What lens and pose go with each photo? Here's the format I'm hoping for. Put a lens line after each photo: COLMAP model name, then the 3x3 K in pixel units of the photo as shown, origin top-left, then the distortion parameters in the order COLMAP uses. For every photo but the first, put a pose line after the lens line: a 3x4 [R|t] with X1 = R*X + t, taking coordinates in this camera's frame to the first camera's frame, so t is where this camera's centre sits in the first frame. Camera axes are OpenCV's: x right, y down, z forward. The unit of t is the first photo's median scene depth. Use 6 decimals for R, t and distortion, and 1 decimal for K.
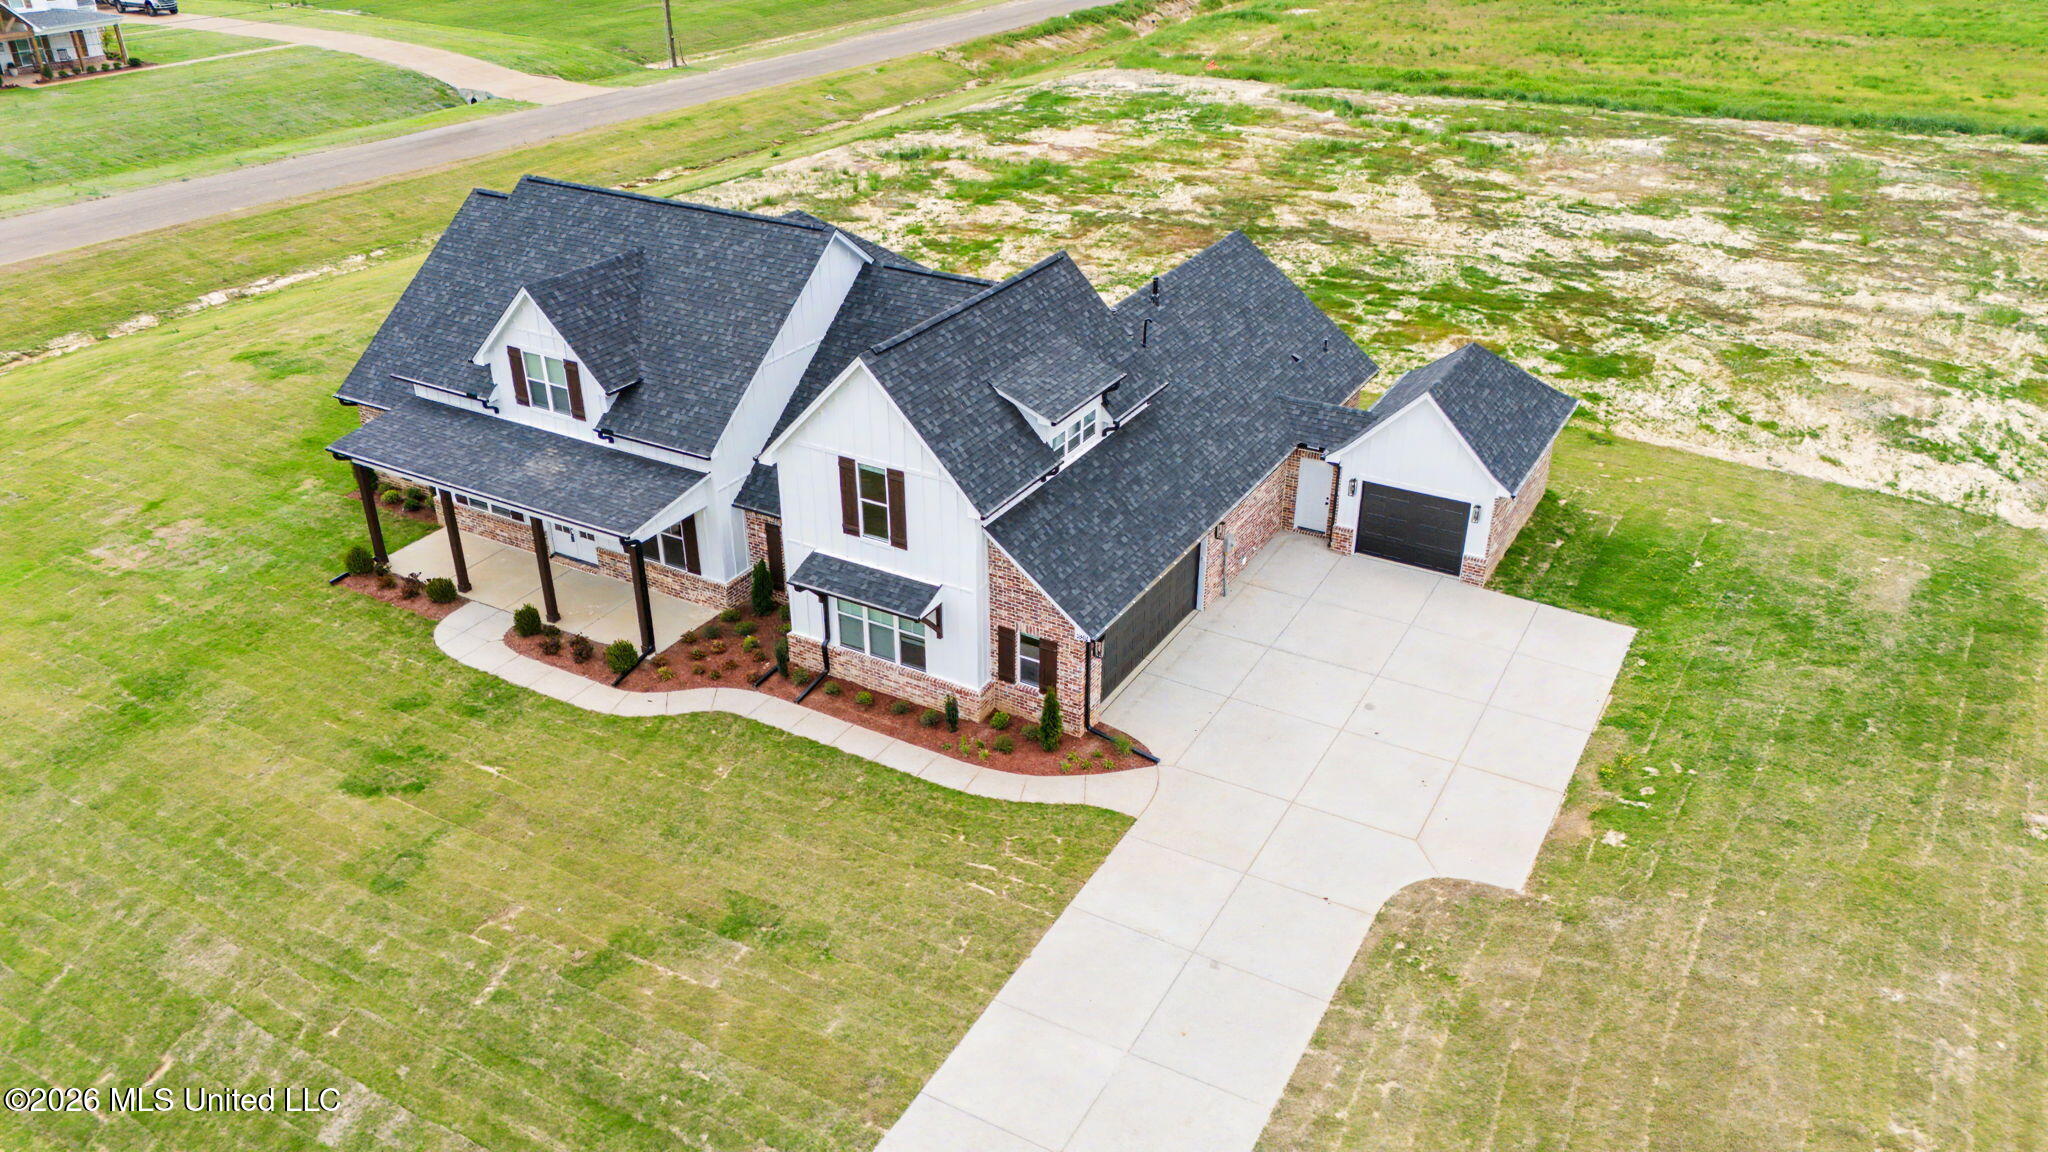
lens RADIAL K [[1580.8, 0, 1042.1], [0, 1580.8, 564.8], [0, 0, 1]] dist [0.066359, -0.029339]
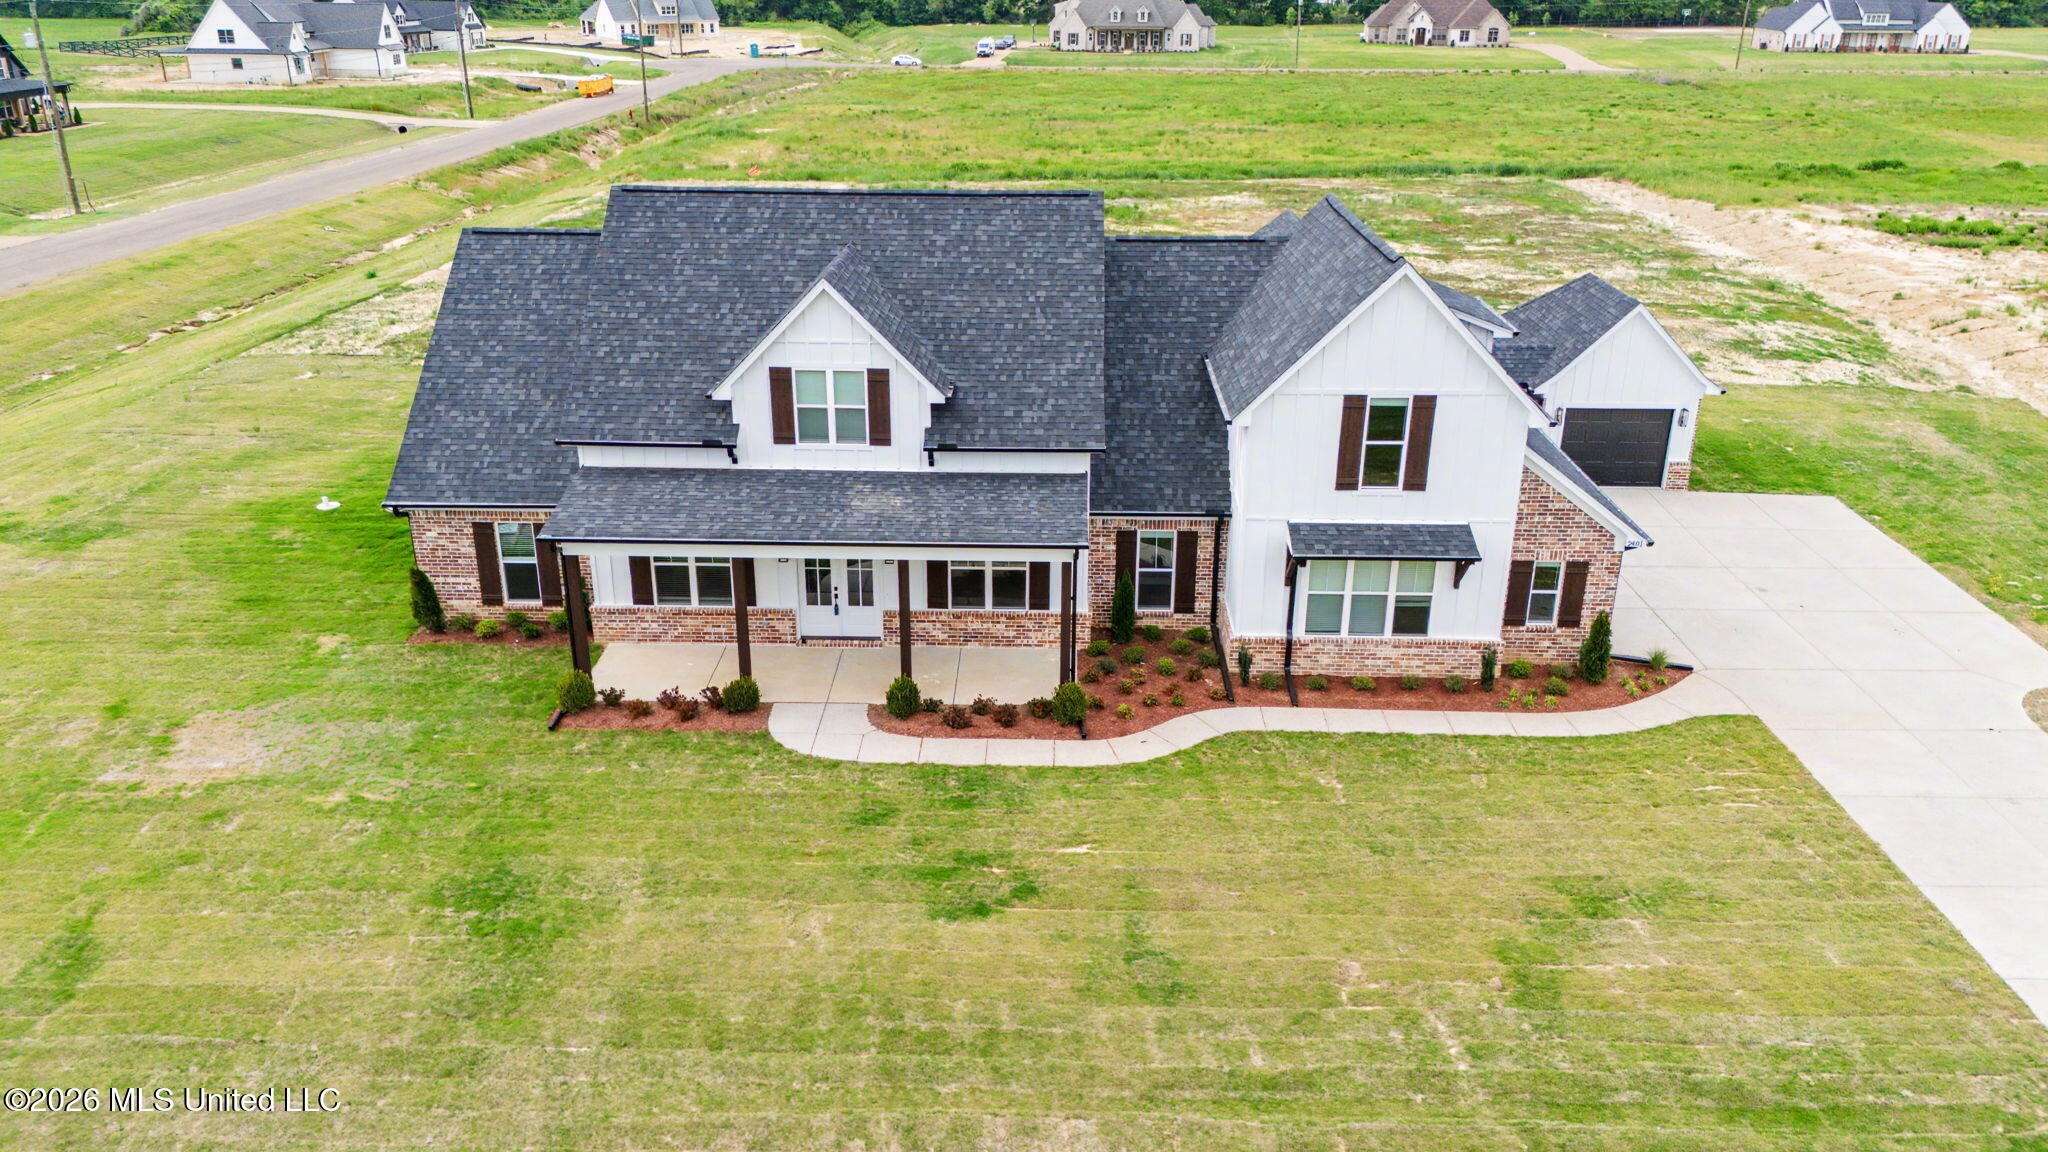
lens RADIAL K [[1580.8, 0, 1030.5], [0, 1580.8, 582.4], [0, 0, 1]] dist [0.066359, -0.029339]
pose [[0.874108, -0.173627, 0.453640, -0.638593], [0.218120, 0.974780, -0.047201, 0.031296], [-0.434004, 0.140206, 0.889934, 0.293344]]
